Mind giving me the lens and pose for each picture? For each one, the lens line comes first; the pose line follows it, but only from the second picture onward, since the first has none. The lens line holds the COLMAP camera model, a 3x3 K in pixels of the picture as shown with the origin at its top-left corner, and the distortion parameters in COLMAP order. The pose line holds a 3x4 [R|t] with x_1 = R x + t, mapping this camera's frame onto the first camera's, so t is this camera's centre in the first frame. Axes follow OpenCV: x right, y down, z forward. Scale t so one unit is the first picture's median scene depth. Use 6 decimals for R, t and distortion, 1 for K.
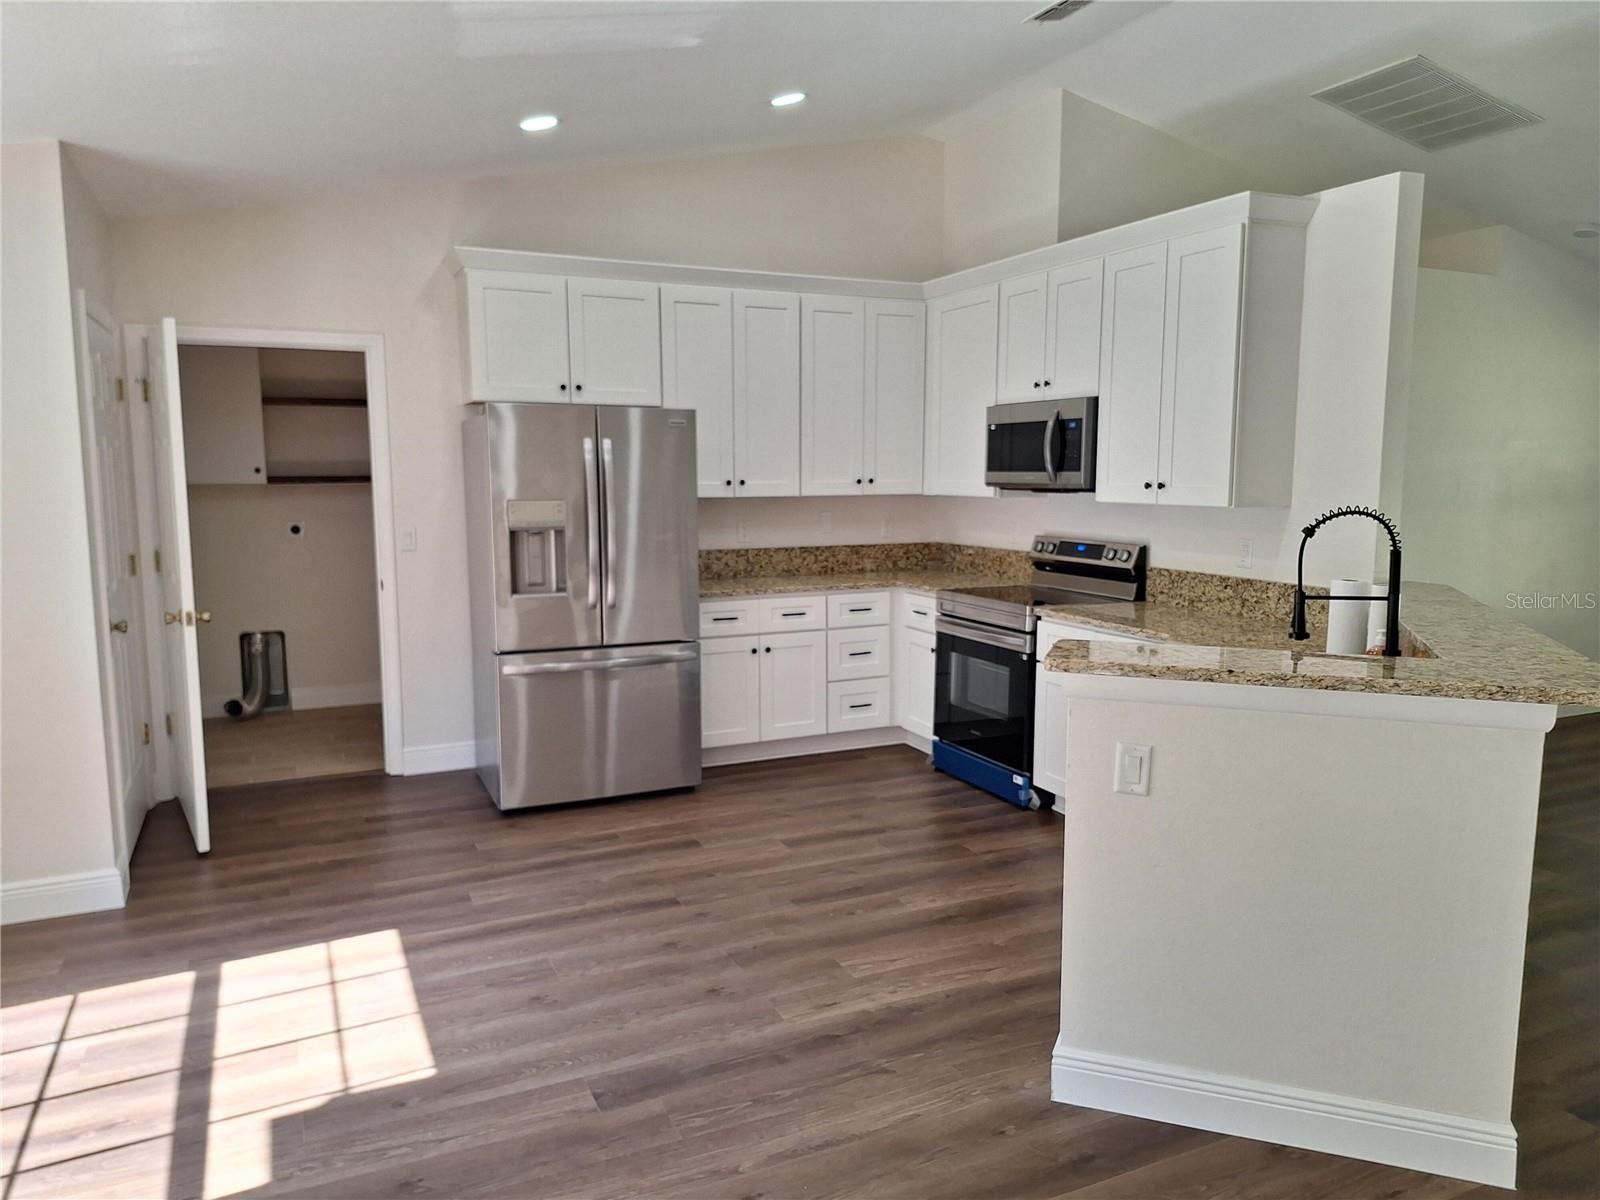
lens RADIAL K [[1108.2, 0, 803.9], [0, 1108.2, 597.9], [0, 0, 1]] dist [0.083903, -0.089492]
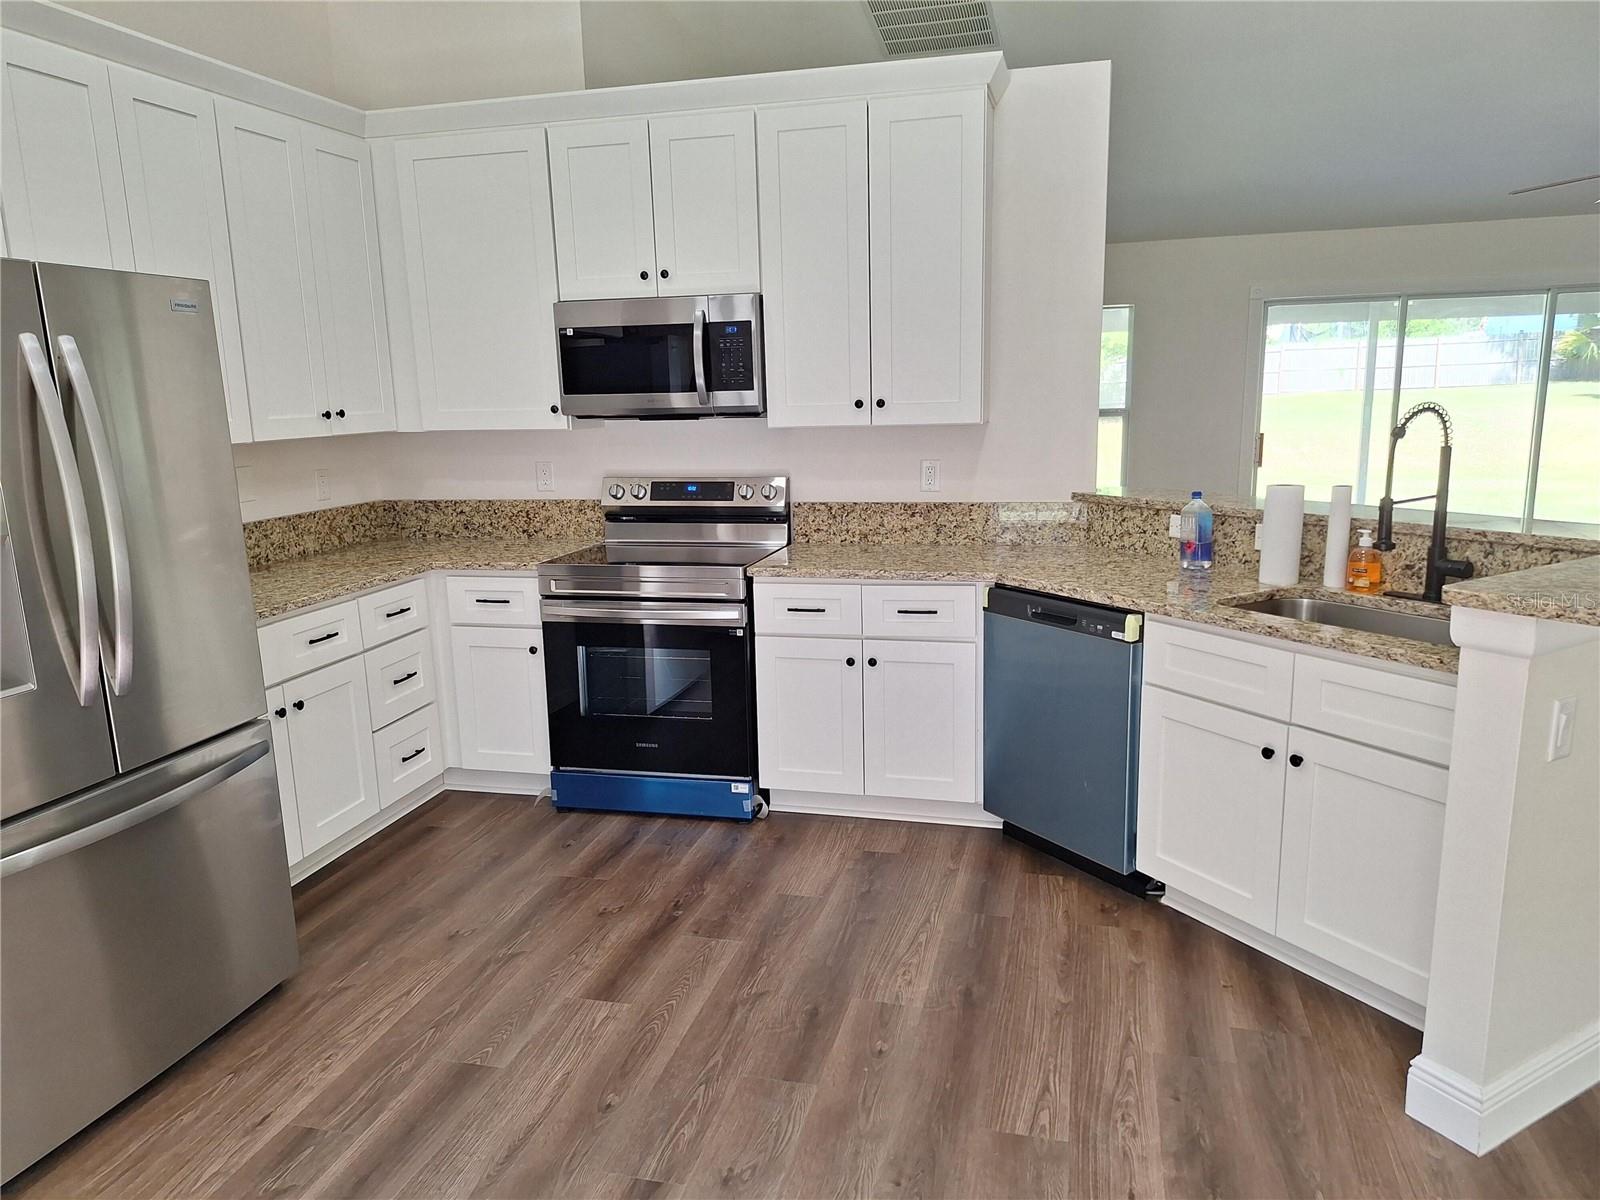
lens RADIAL K [[1108.2, 0, 833.5], [0, 1108.2, 587.1], [0, 0, 1]] dist [0.083903, -0.089492]
pose [[0.633623, -0.153147, 0.758332, -0.317533], [0.116742, 0.987914, 0.101967, -0.045573], [-0.764783, 0.023921, 0.643844, 0.421601]]
